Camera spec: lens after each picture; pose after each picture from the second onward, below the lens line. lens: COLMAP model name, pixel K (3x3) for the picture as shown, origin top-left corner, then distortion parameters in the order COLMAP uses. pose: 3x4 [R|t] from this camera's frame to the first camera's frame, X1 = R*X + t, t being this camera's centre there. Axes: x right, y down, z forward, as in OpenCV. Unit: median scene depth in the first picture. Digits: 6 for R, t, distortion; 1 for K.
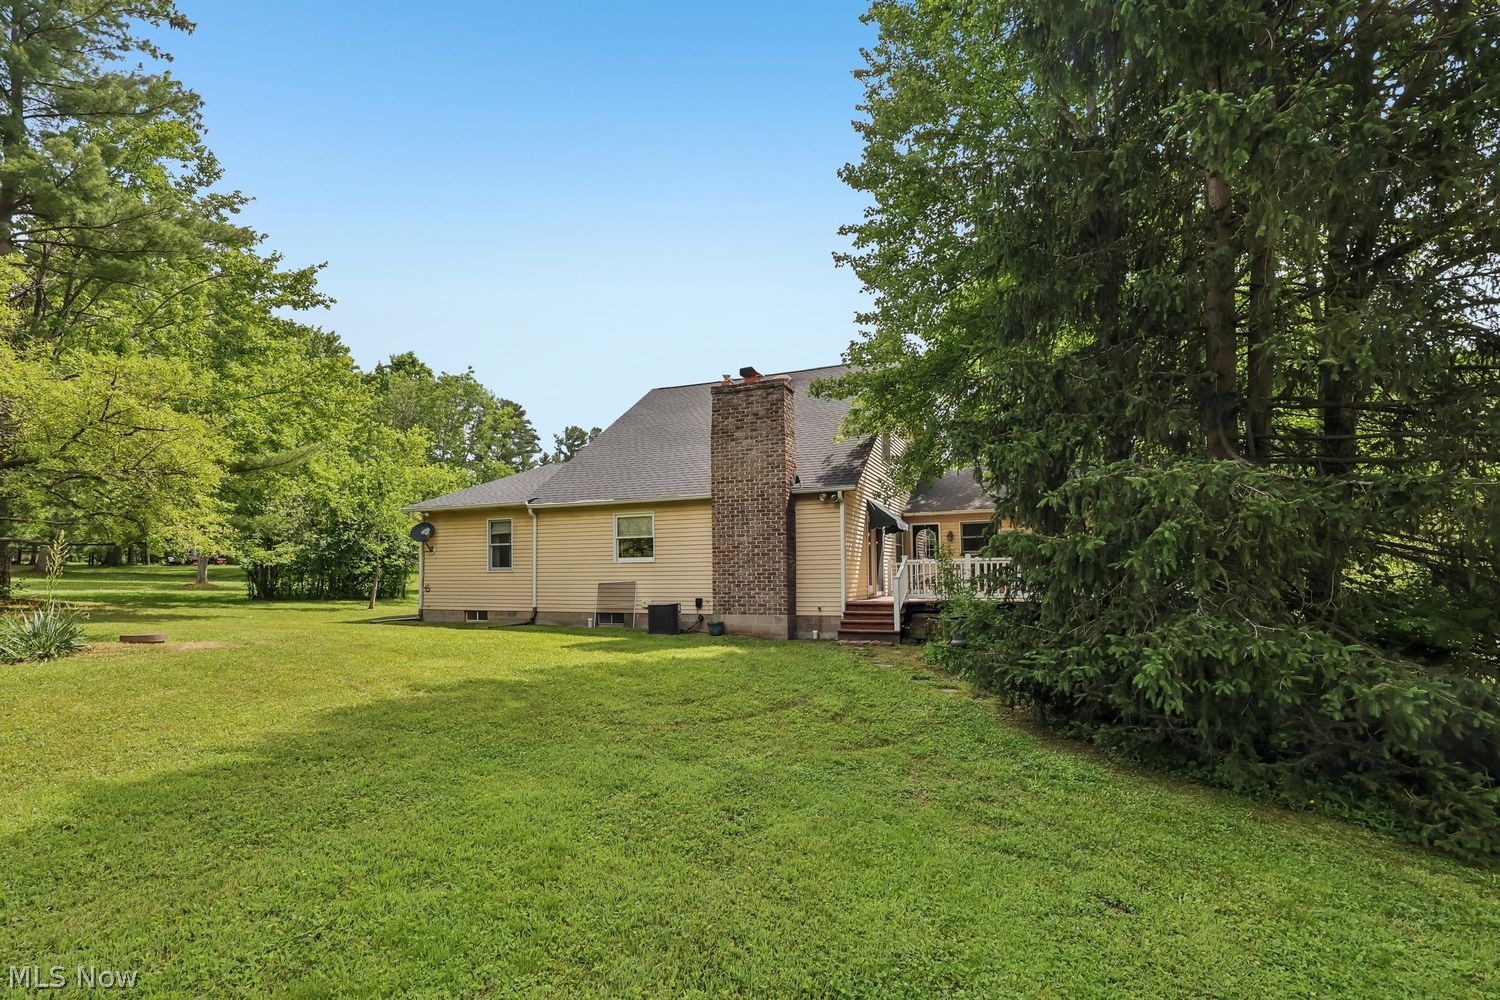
lens RADIAL K [[719.0, 0, 759.5], [0, 719.0, 571.9], [0, 0, 1]] dist [0.000459, -0.000056]
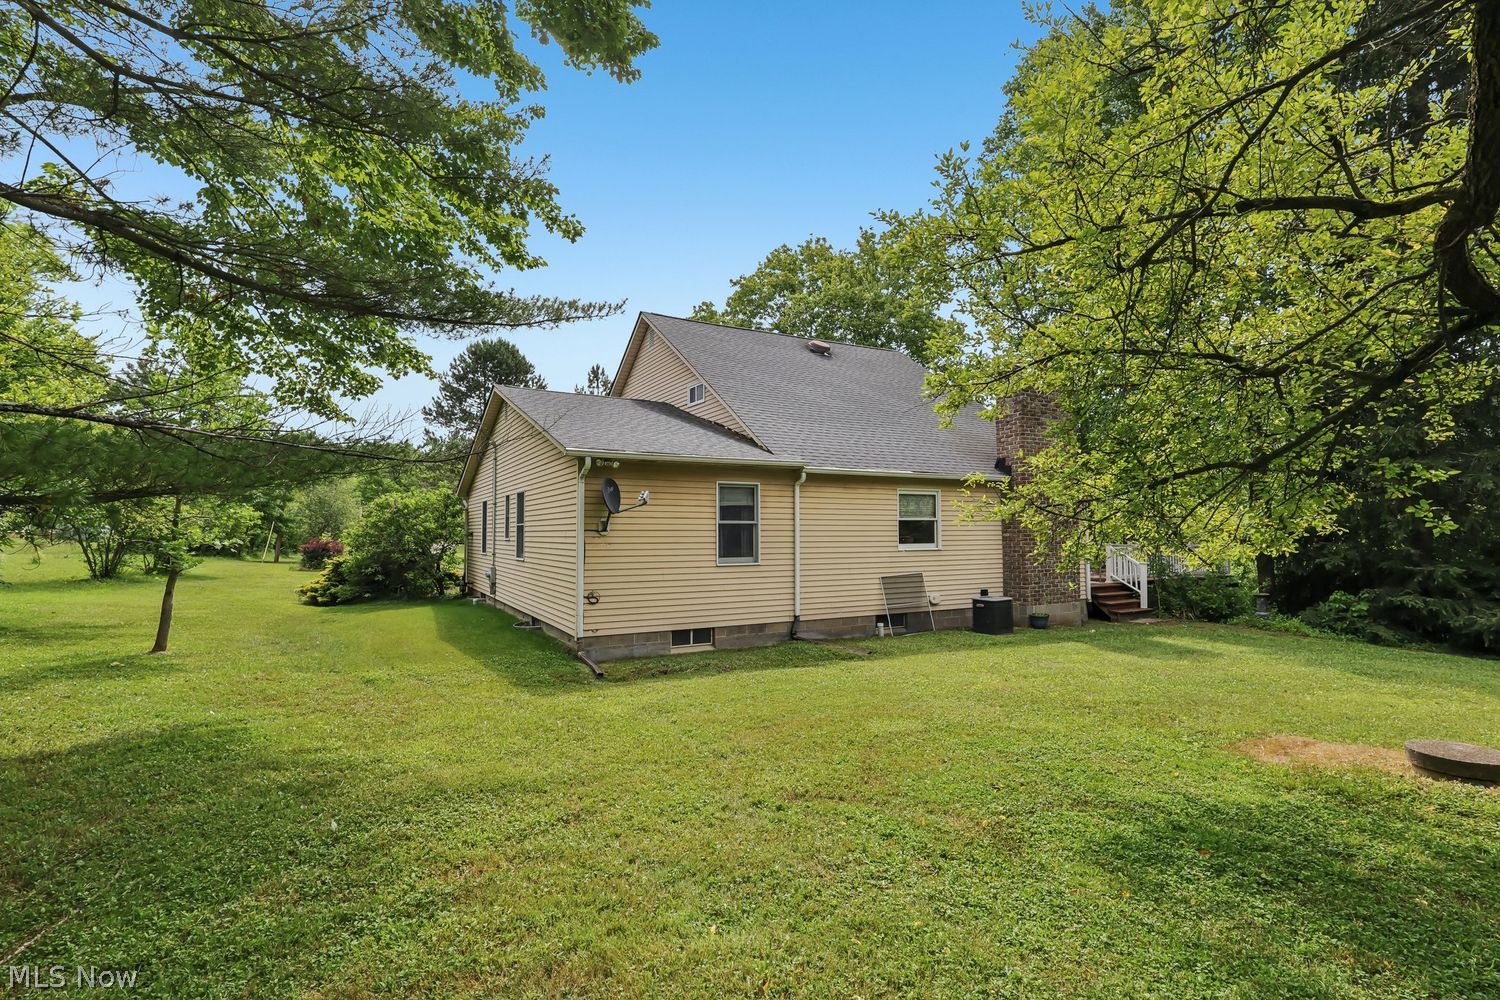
lens RADIAL K [[719.0, 0, 741.1], [0, 719.0, 501.9], [0, 0, 1]] dist [0.000459, -0.000056]
pose [[0.615836, 0.039360, 0.786890, -0.937618], [-0.005191, 0.998932, -0.045903, -0.028715], [-0.787857, 0.024184, 0.615383, 0.647505]]
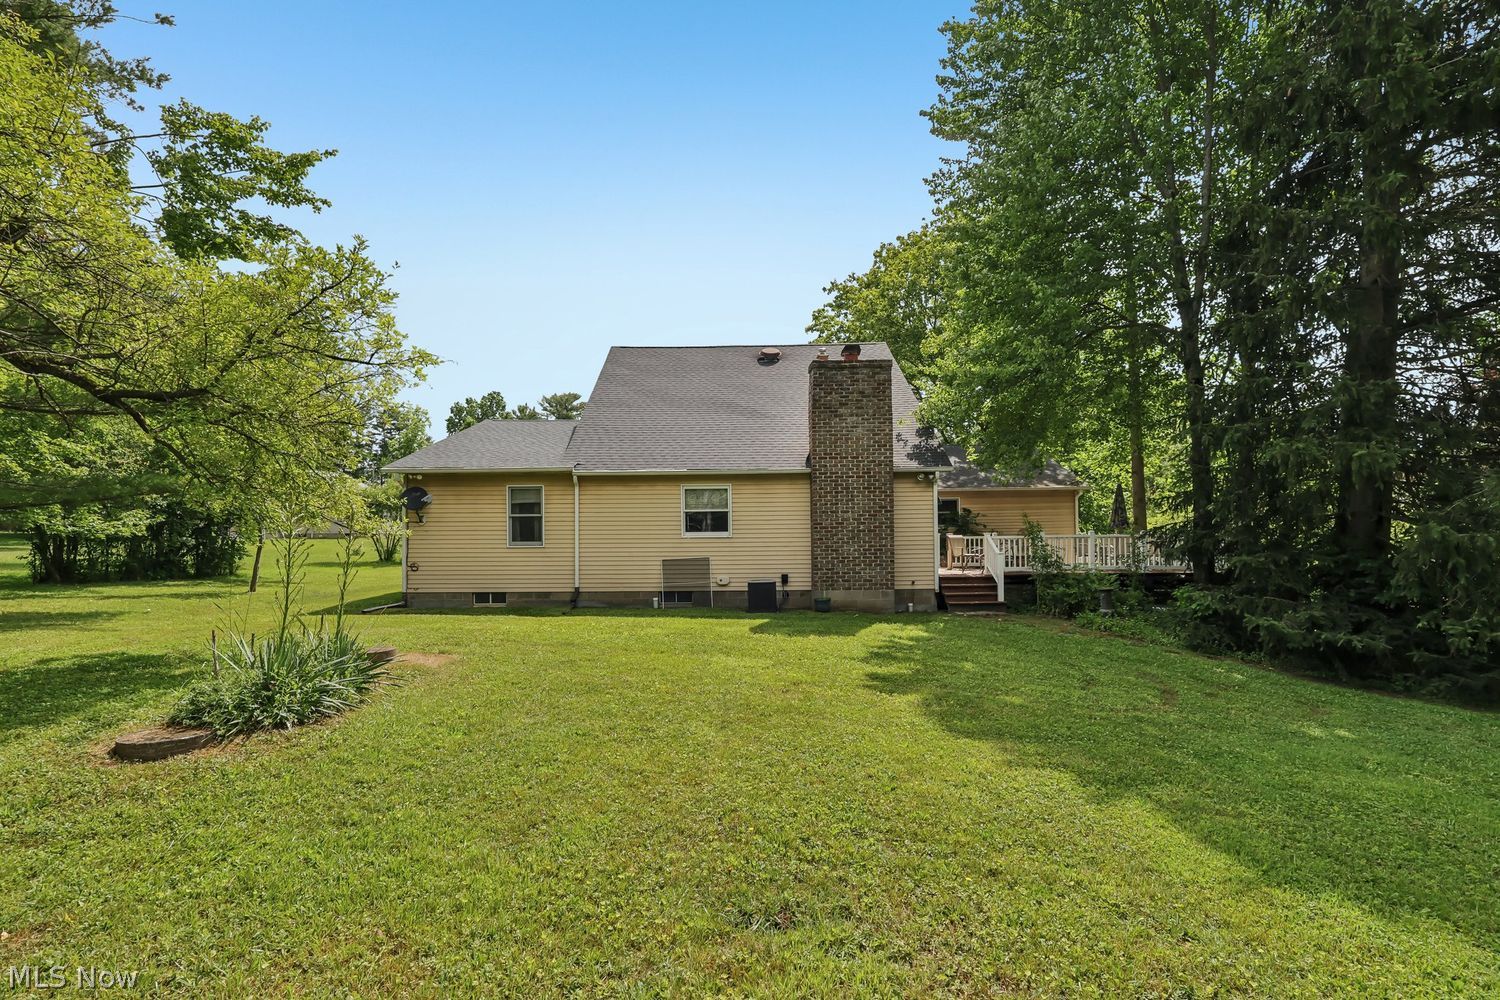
lens RADIAL K [[719.0, 0, 739.7], [0, 719.0, 538.9], [0, 0, 1]] dist [0.000459, -0.000056]
pose [[0.925974, -0.000230, 0.377586, -0.484730], [-0.001257, 0.999992, 0.003693, -0.014264], [-0.377584, -0.003894, 0.925967, 0.110238]]
